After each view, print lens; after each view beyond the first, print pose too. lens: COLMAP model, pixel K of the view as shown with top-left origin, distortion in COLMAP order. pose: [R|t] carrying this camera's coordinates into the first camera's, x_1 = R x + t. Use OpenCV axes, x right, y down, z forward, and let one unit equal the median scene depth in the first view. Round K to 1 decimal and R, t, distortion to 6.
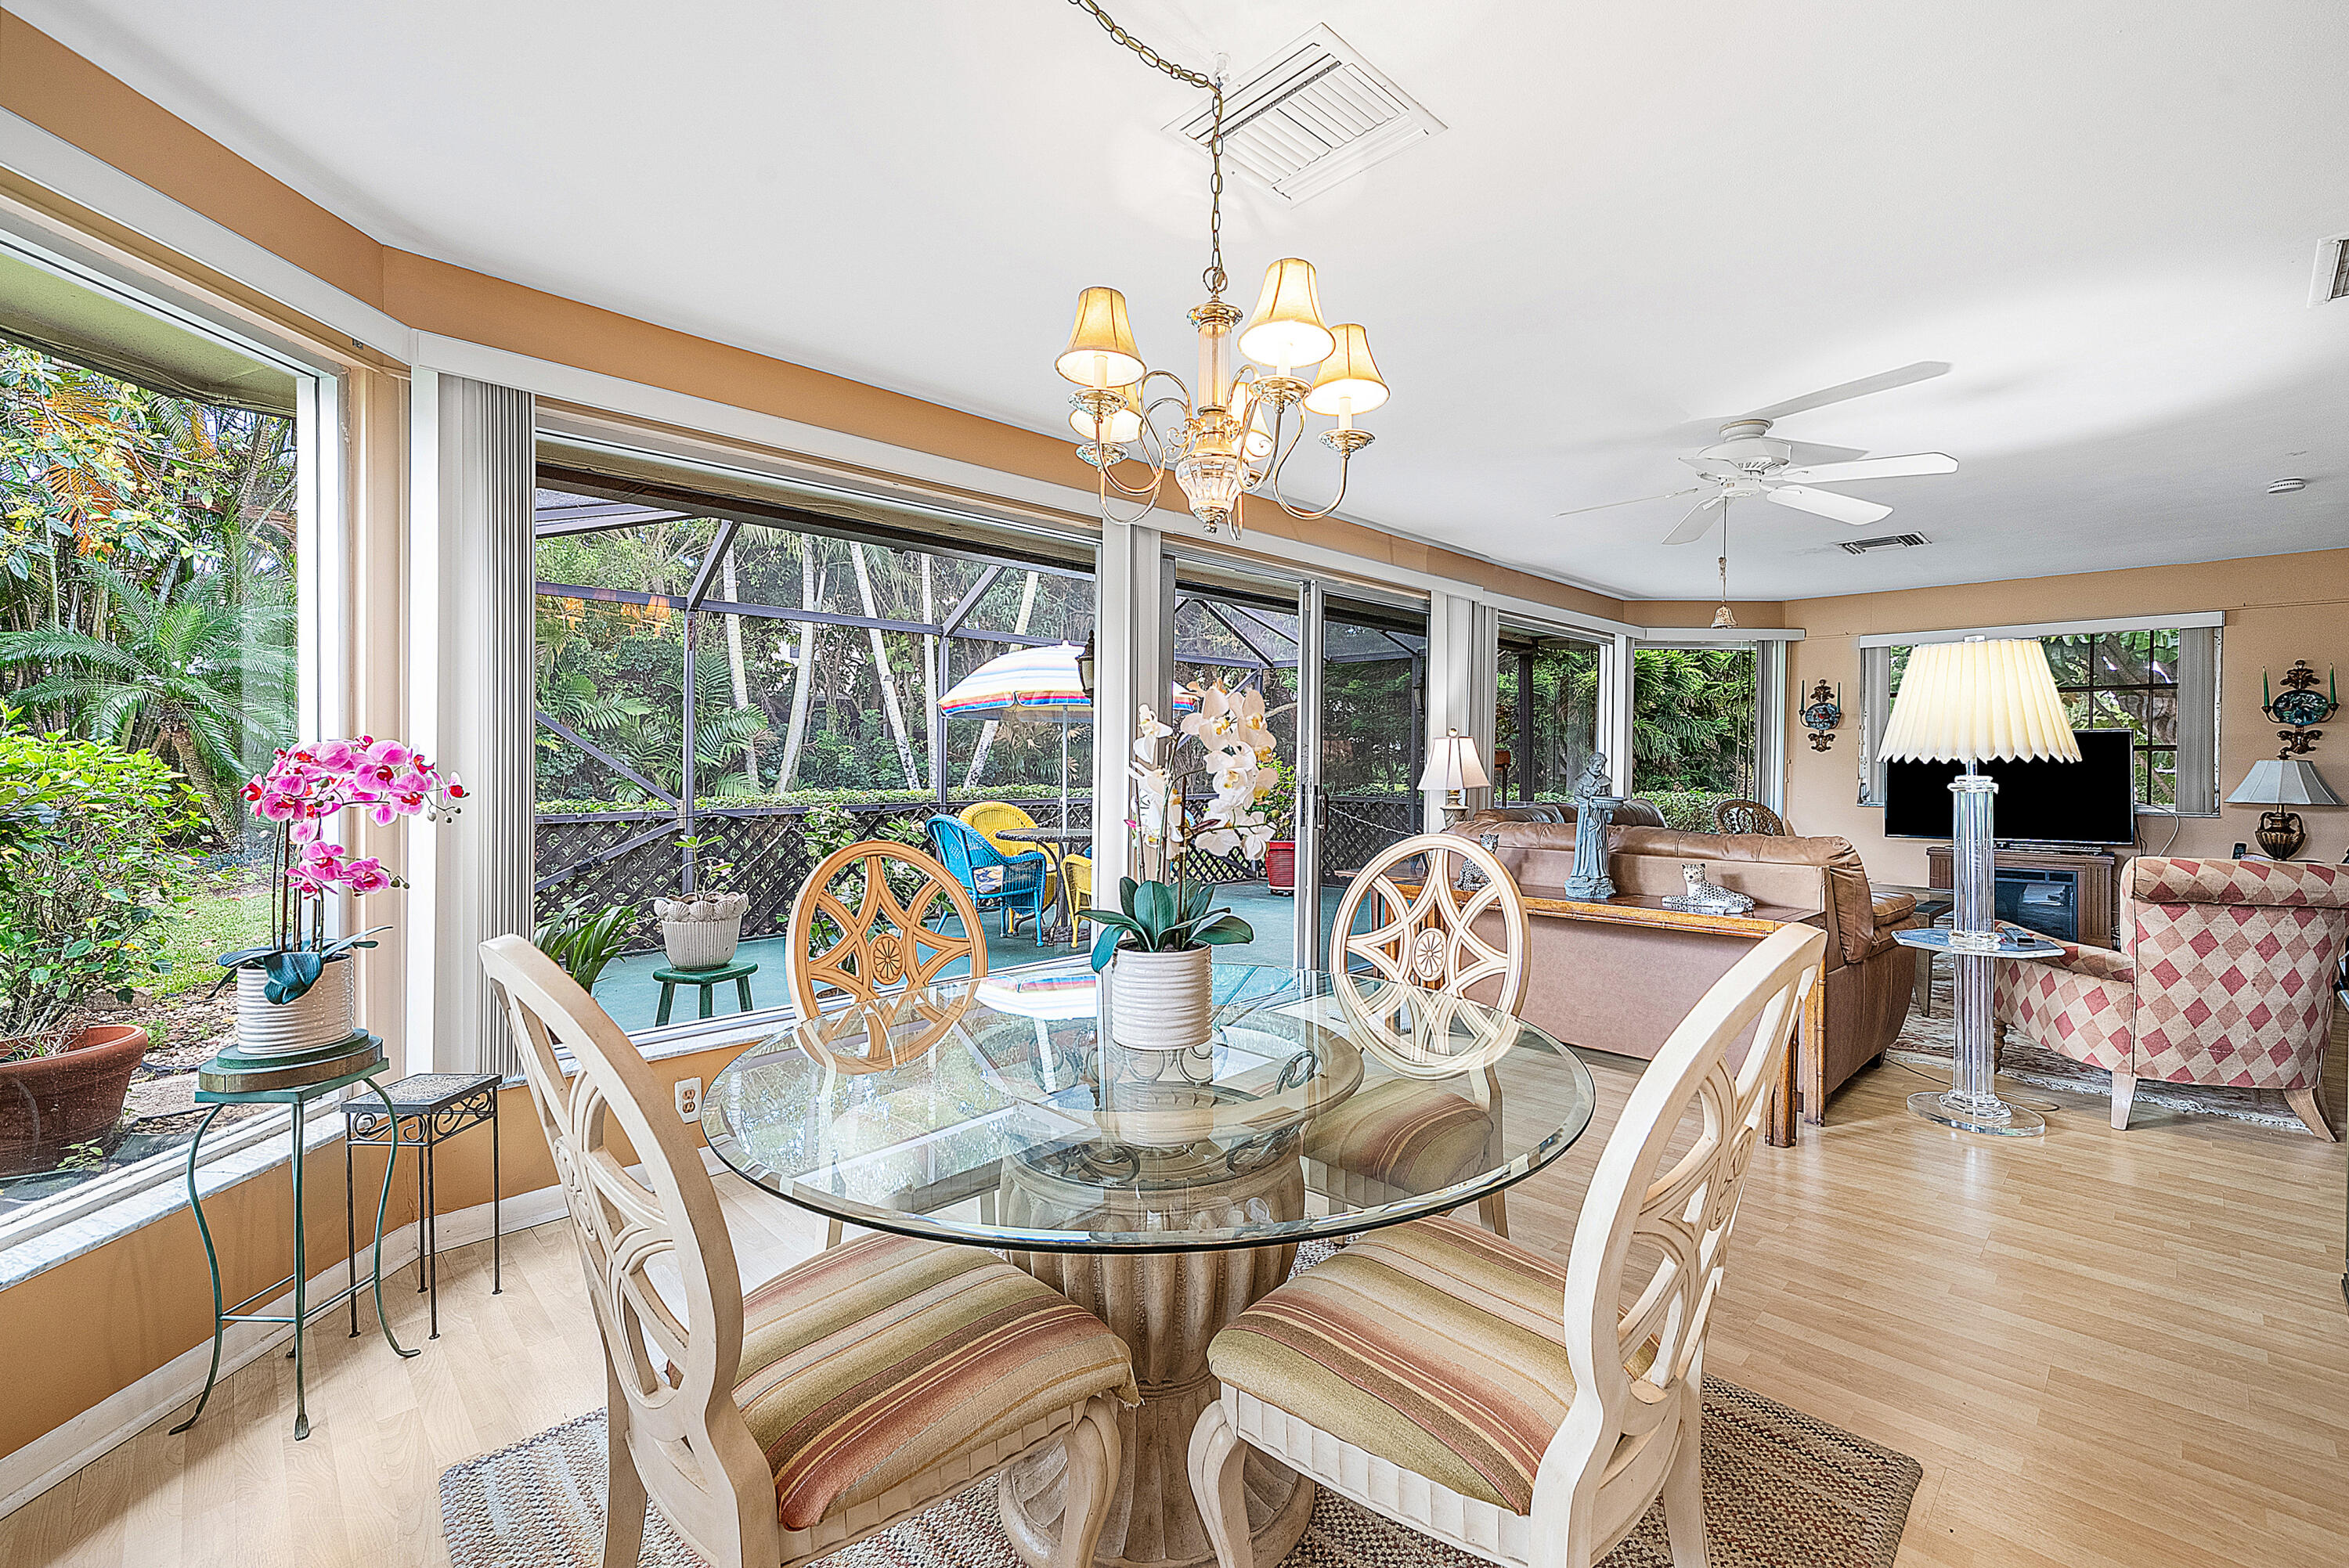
lens RADIAL K [[928.8, 0, 1150.4], [0, 928.8, 765.9], [0, 0, 1]] dist [-0.002606, 0.000590]
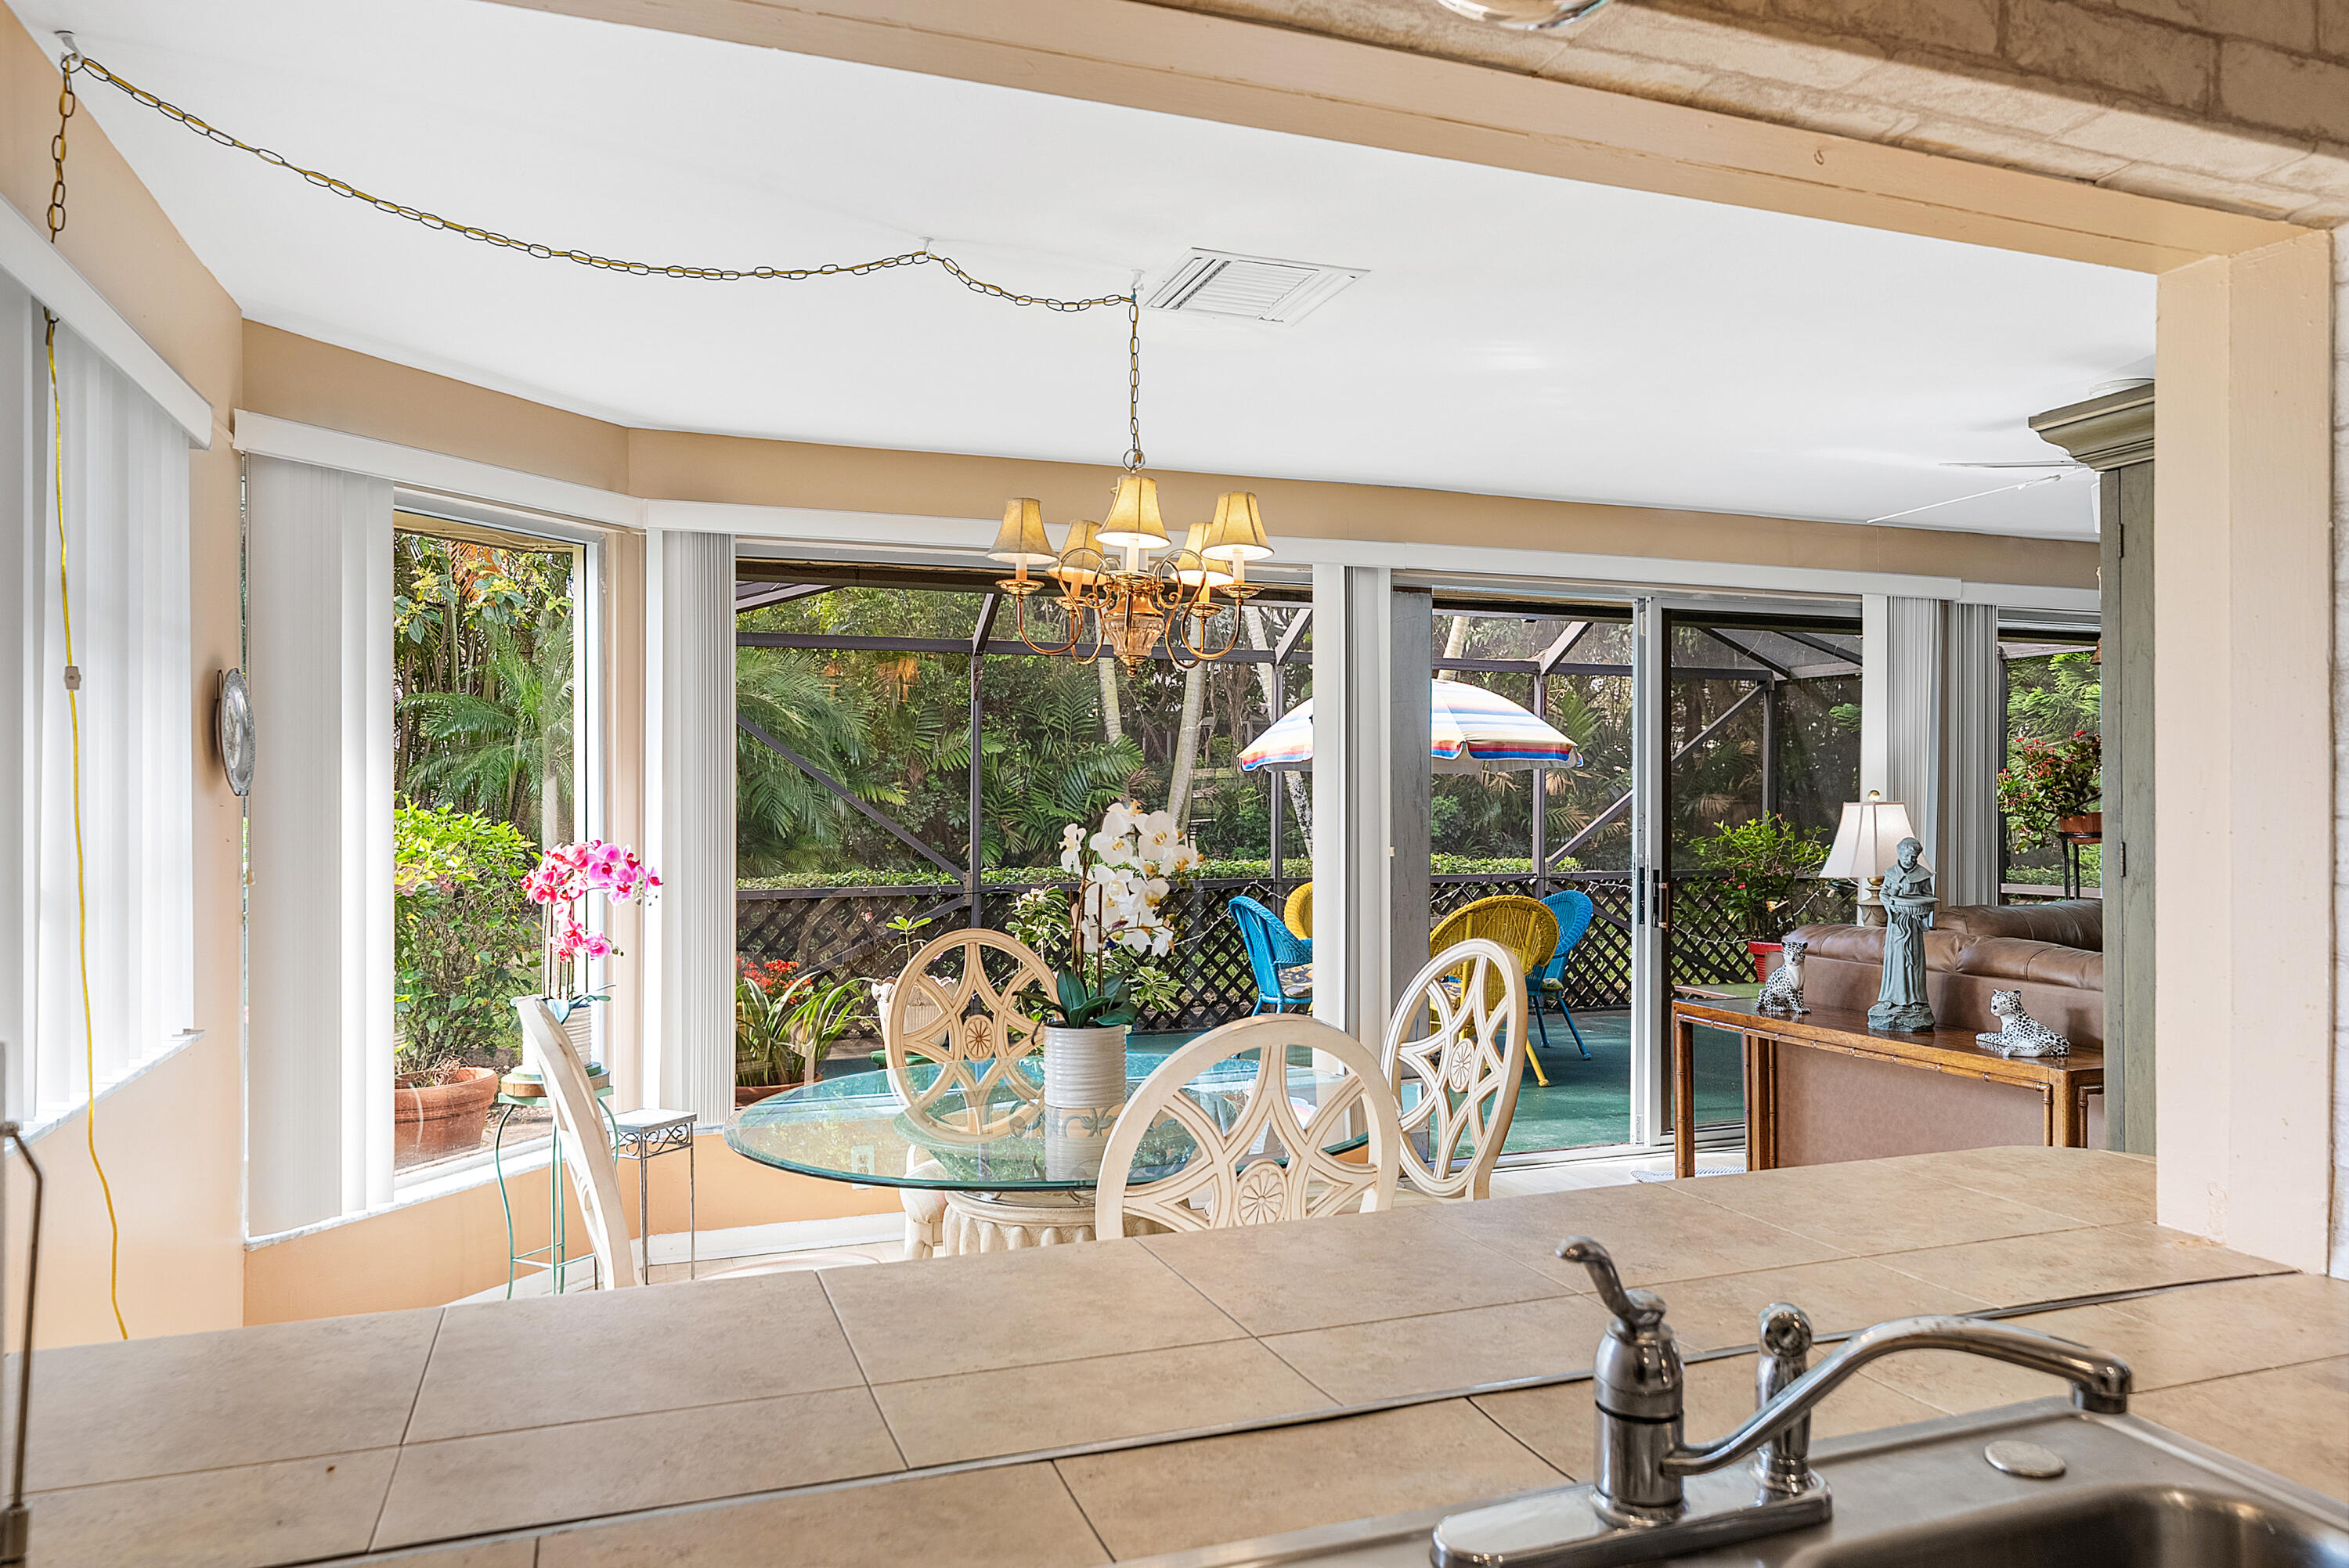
lens RADIAL K [[1485.6, 0, 1192.2], [0, 1485.6, 785.5], [0, 0, 1]] dist [-0.009729, 0.000002]
pose [[0.916359, -0.009459, -0.400245, 0.642602], [0.003733, 0.999879, -0.015082, -0.060945], [0.400339, 0.012327, 0.916284, -0.496999]]
